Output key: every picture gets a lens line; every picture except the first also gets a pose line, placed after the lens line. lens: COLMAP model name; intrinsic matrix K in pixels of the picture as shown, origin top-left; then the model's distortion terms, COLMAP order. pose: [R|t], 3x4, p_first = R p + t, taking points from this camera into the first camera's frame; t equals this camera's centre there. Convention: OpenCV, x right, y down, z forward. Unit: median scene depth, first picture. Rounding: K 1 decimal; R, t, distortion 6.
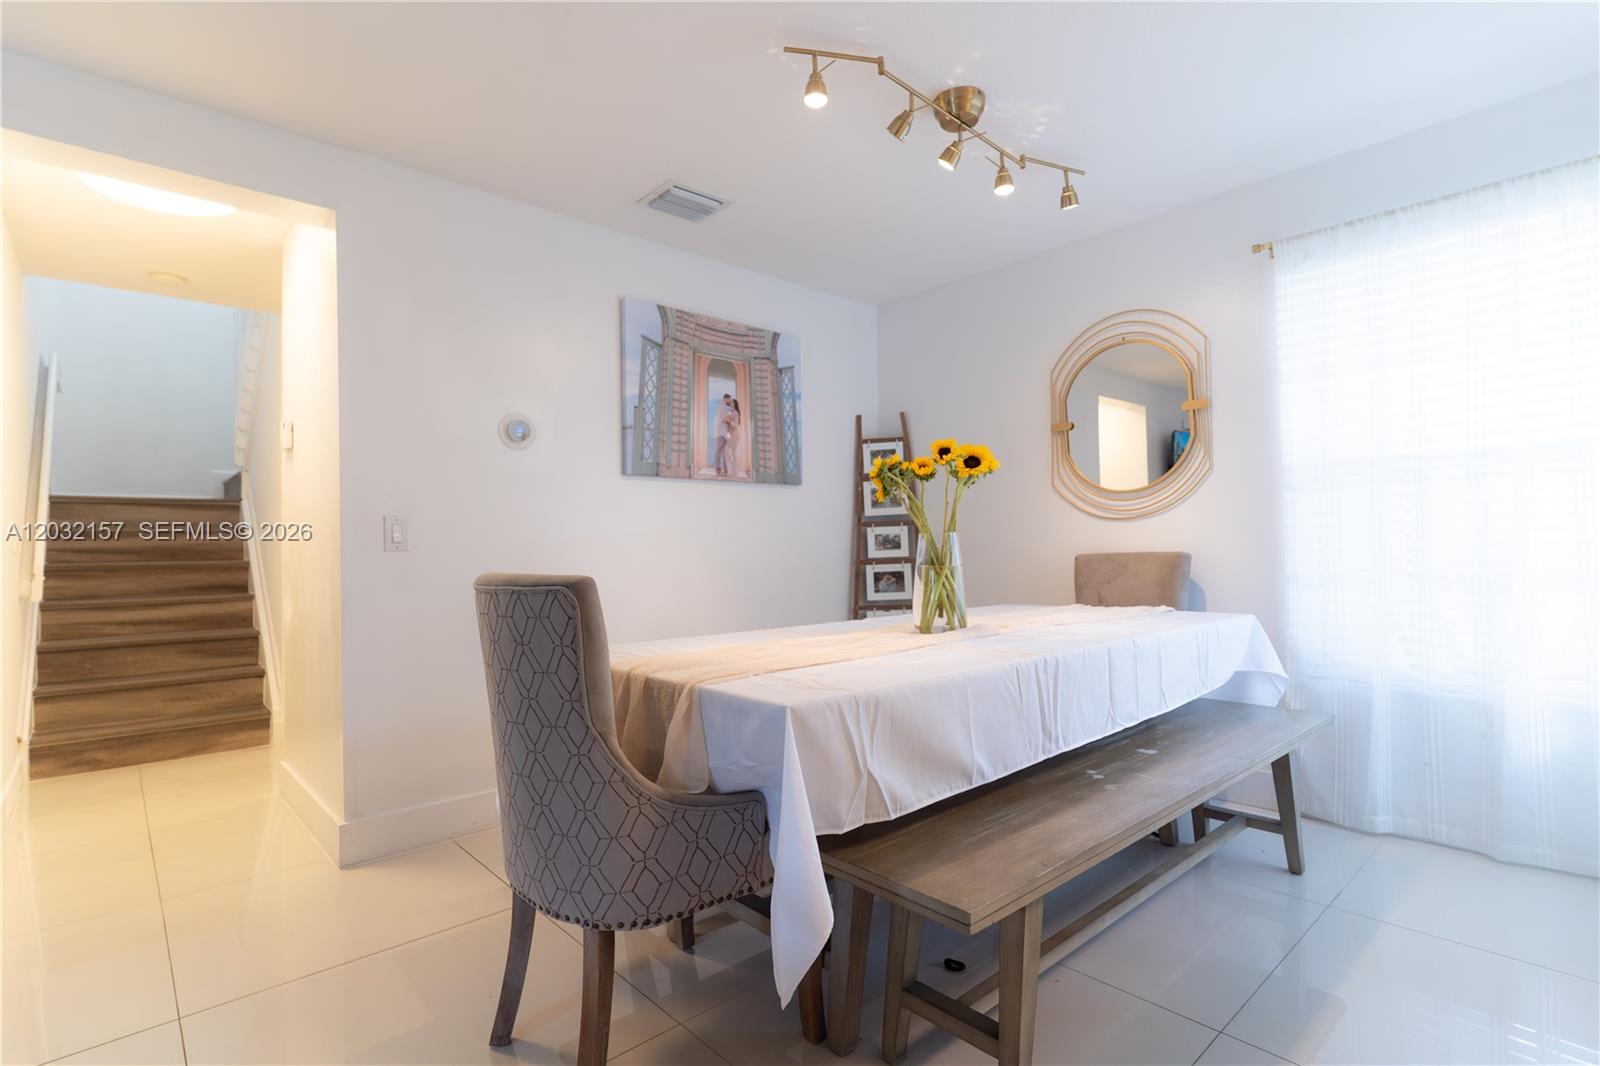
lens RADIAL K [[770.9, 0, 801.1], [0, 770.9, 547.2], [0, 0, 1]] dist [0.002037, 0.000172]
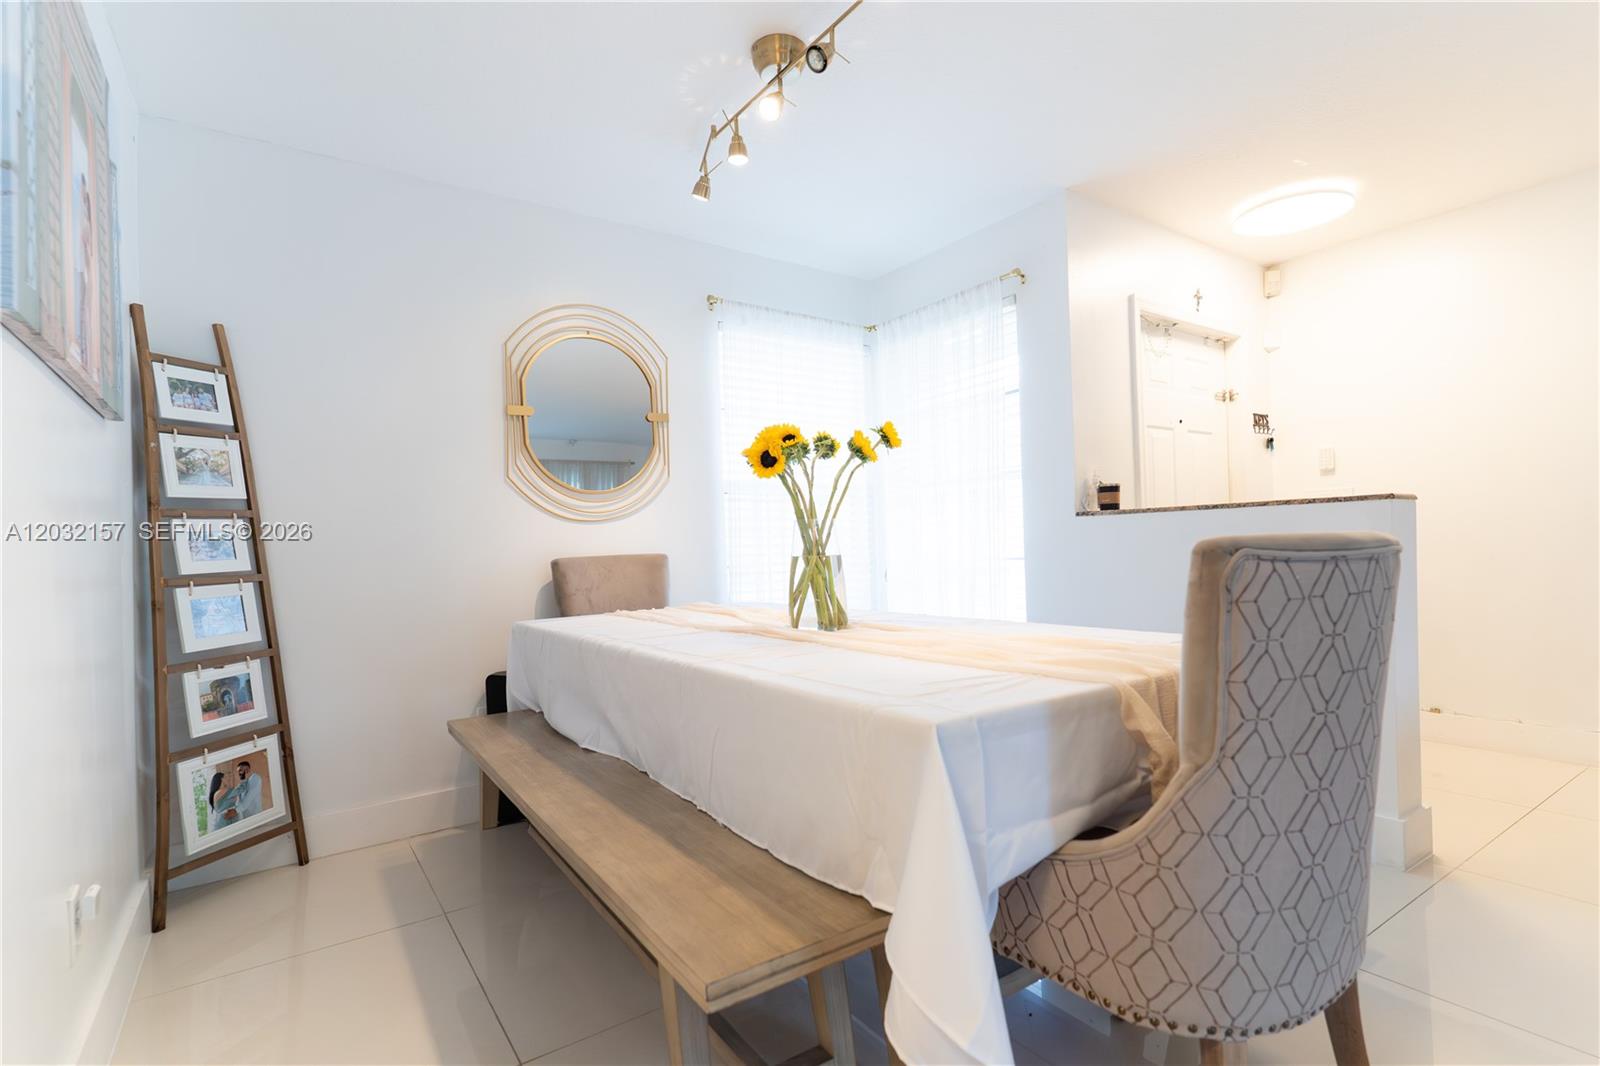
lens RADIAL K [[770.9, 0, 801.1], [0, 770.9, 547.2], [0, 0, 1]] dist [0.002037, 0.000172]
pose [[0.134128, 0.003459, 0.990958, -0.482419], [0.013535, 0.999894, -0.005322, 0.003818], [-0.990872, 0.014126, 0.134067, 0.601149]]
